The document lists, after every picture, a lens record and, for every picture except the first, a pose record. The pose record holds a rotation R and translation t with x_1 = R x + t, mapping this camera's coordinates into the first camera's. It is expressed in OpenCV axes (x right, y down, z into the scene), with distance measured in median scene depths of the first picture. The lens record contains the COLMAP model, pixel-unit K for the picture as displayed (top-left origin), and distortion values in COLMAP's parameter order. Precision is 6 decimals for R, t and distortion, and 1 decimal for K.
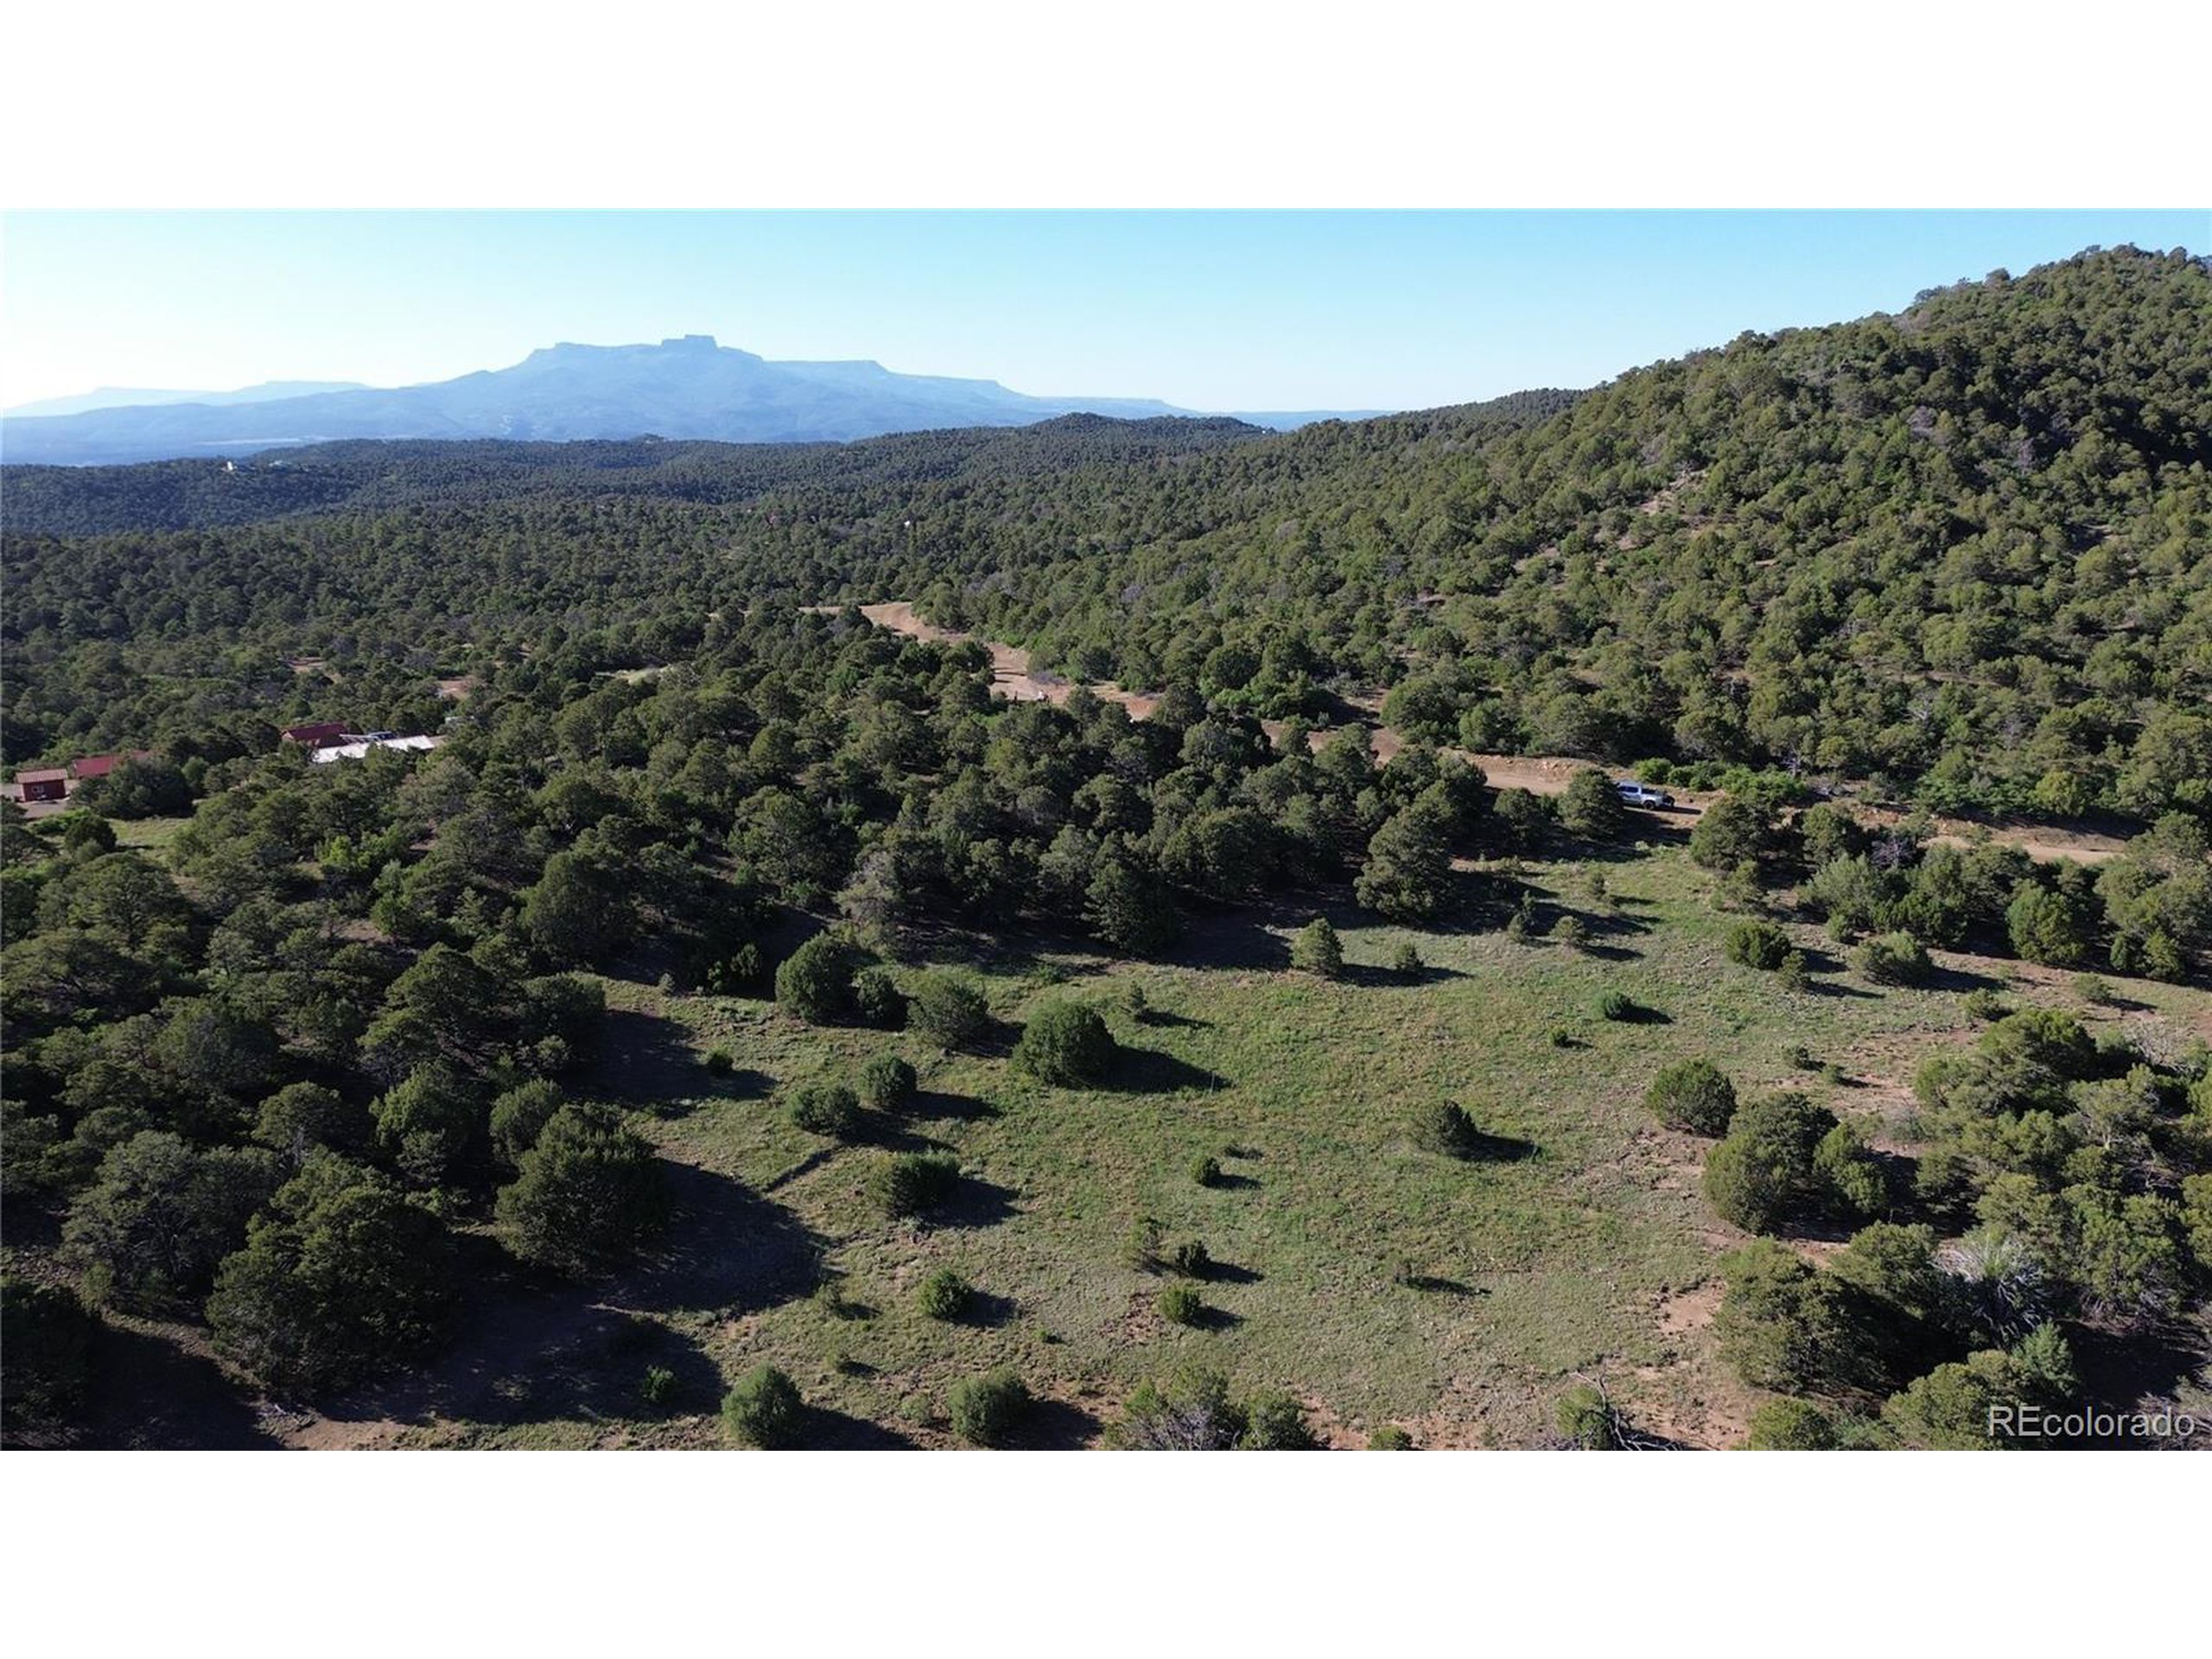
lens RADIAL K [[1610.4, 0, 1122.8], [0, 1610.4, 824.7], [0, 0, 1]] dist [0.082162, -0.075082]
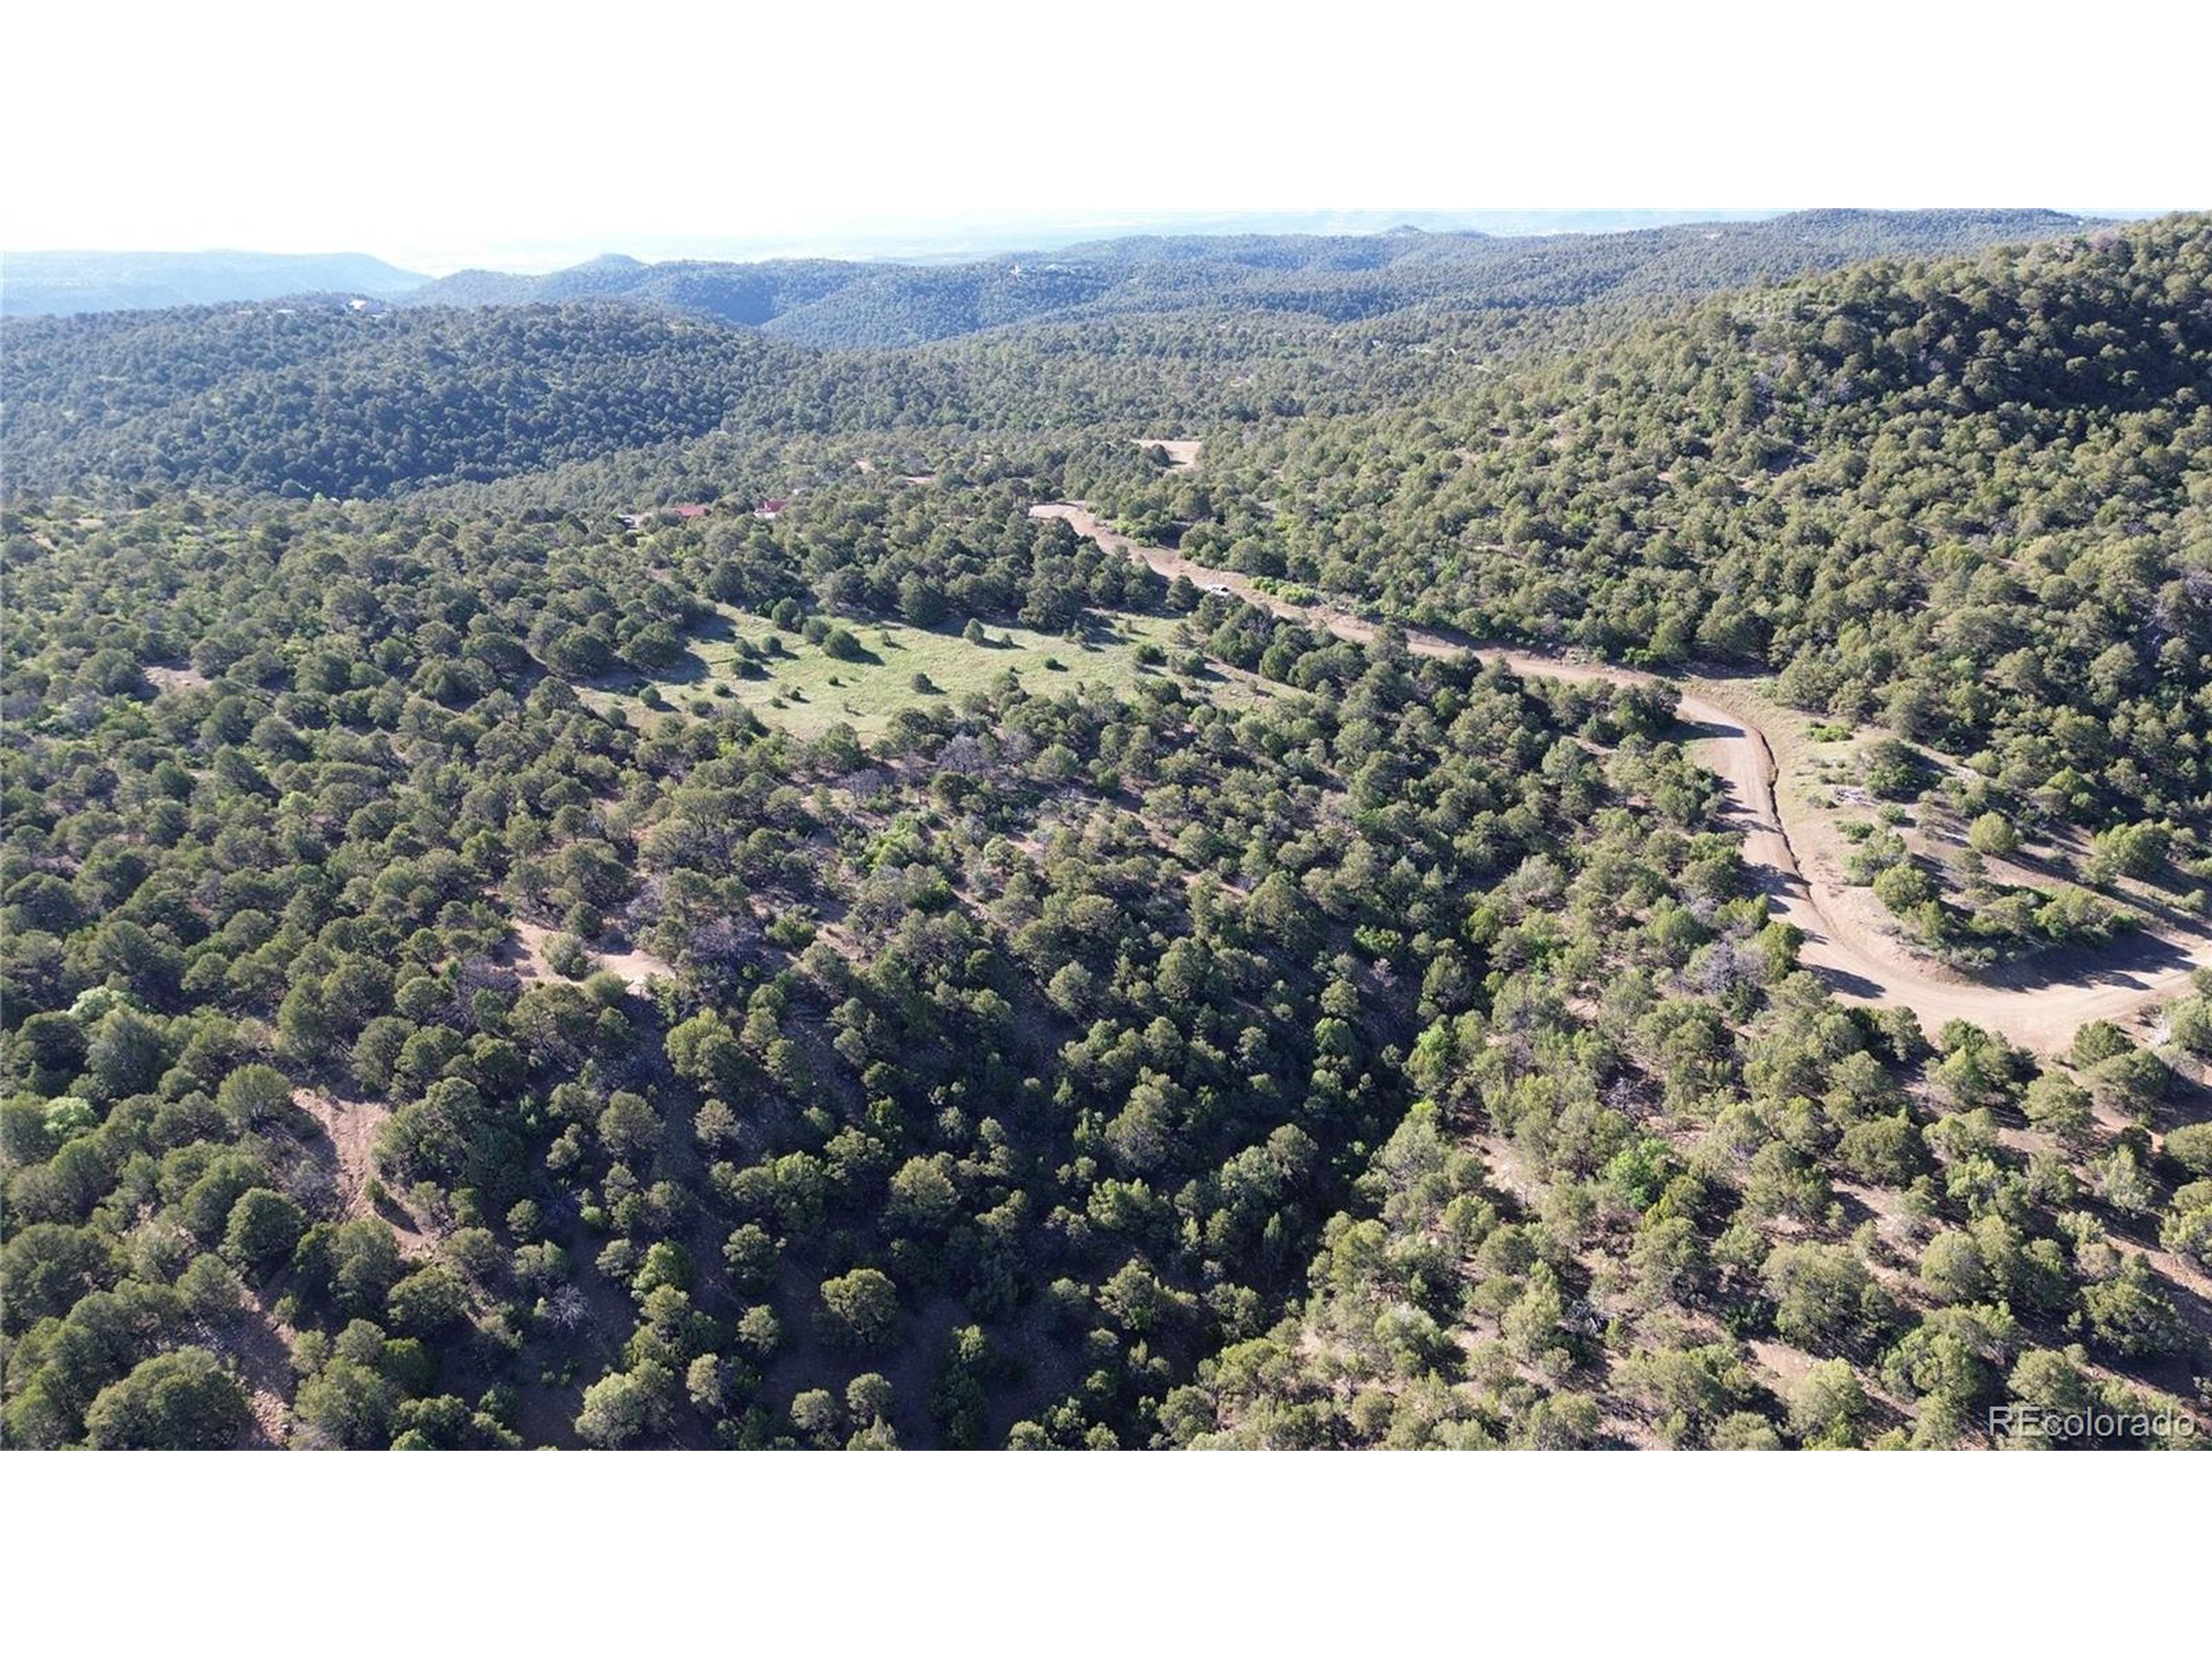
lens RADIAL K [[1610.4, 0, 1091.9], [0, 1610.4, 826.8], [0, 0, 1]] dist [0.082162, -0.075082]
pose [[0.884048, 0.167768, -0.436249, 1.418718], [-0.111055, 0.982027, 0.152607, -0.023643], [0.454011, -0.086464, 0.886791, -1.141175]]
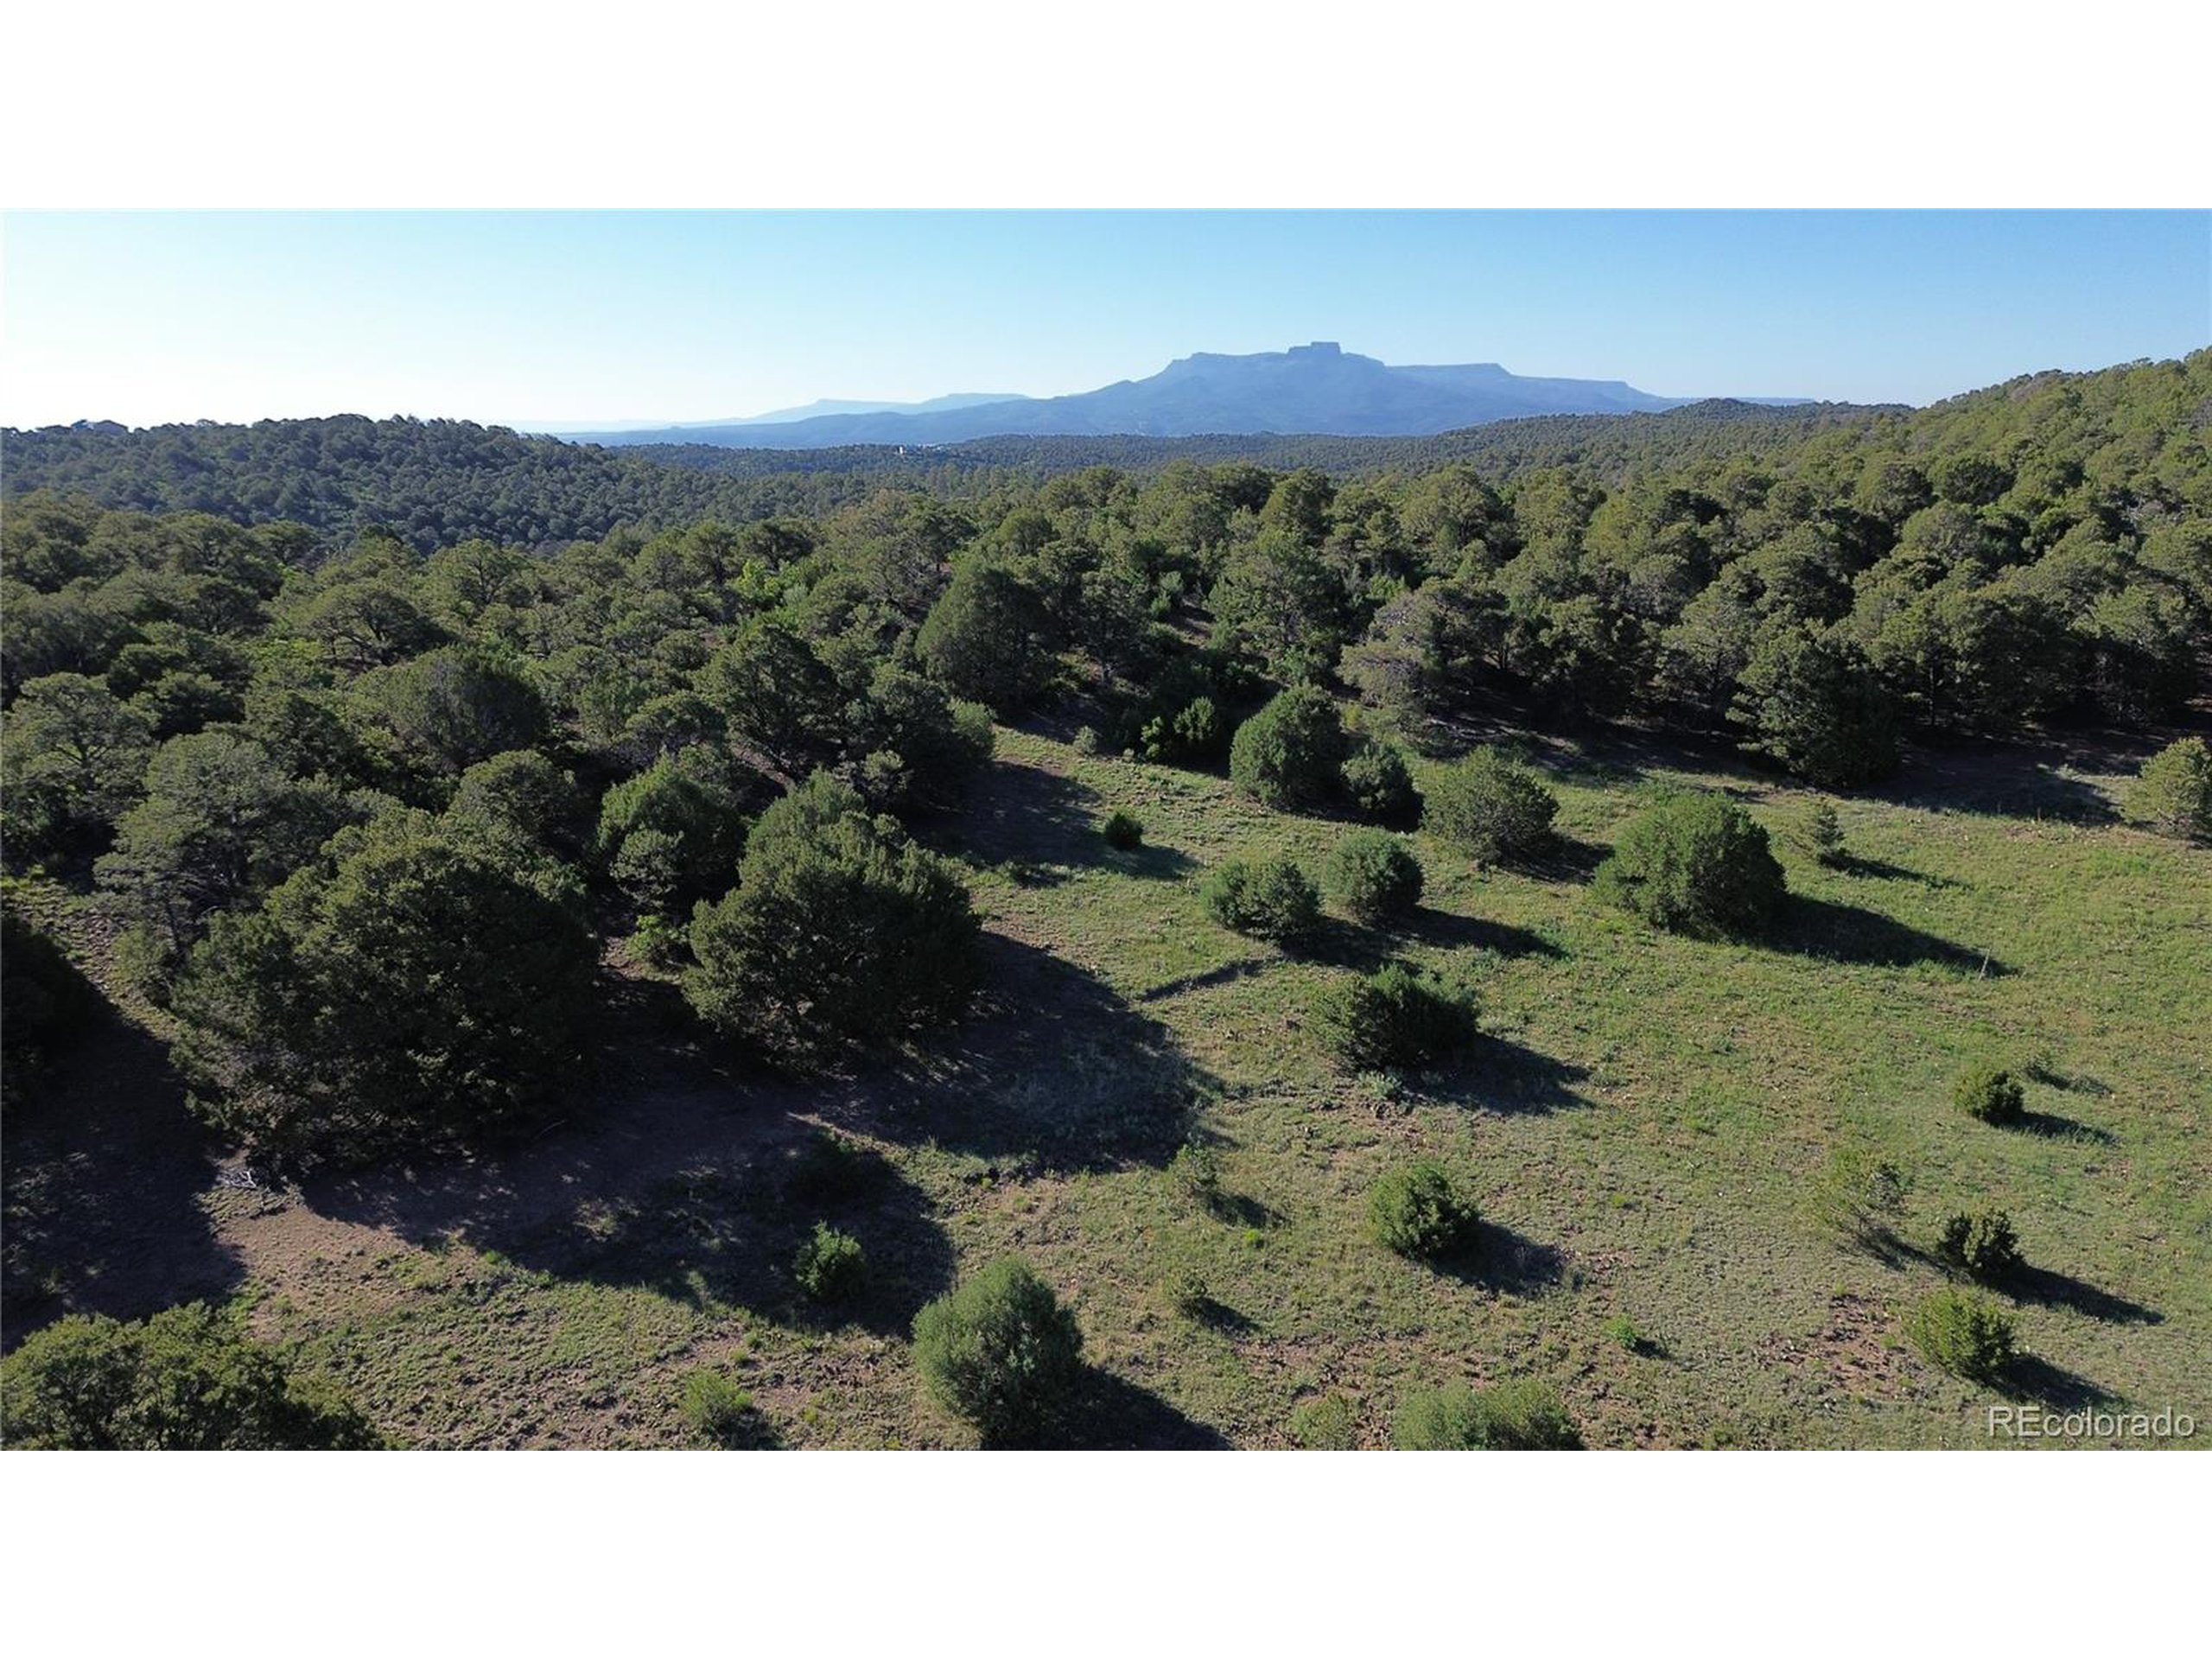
lens RADIAL K [[1610.4, 0, 1096.6], [0, 1610.4, 818.8], [0, 0, 1]] dist [0.082162, -0.075082]
pose [[0.929093, 0.089046, -0.358966, -0.023053], [-0.091484, 0.995754, 0.010226, 0.115468], [0.358353, 0.023339, 0.933295, 0.331684]]
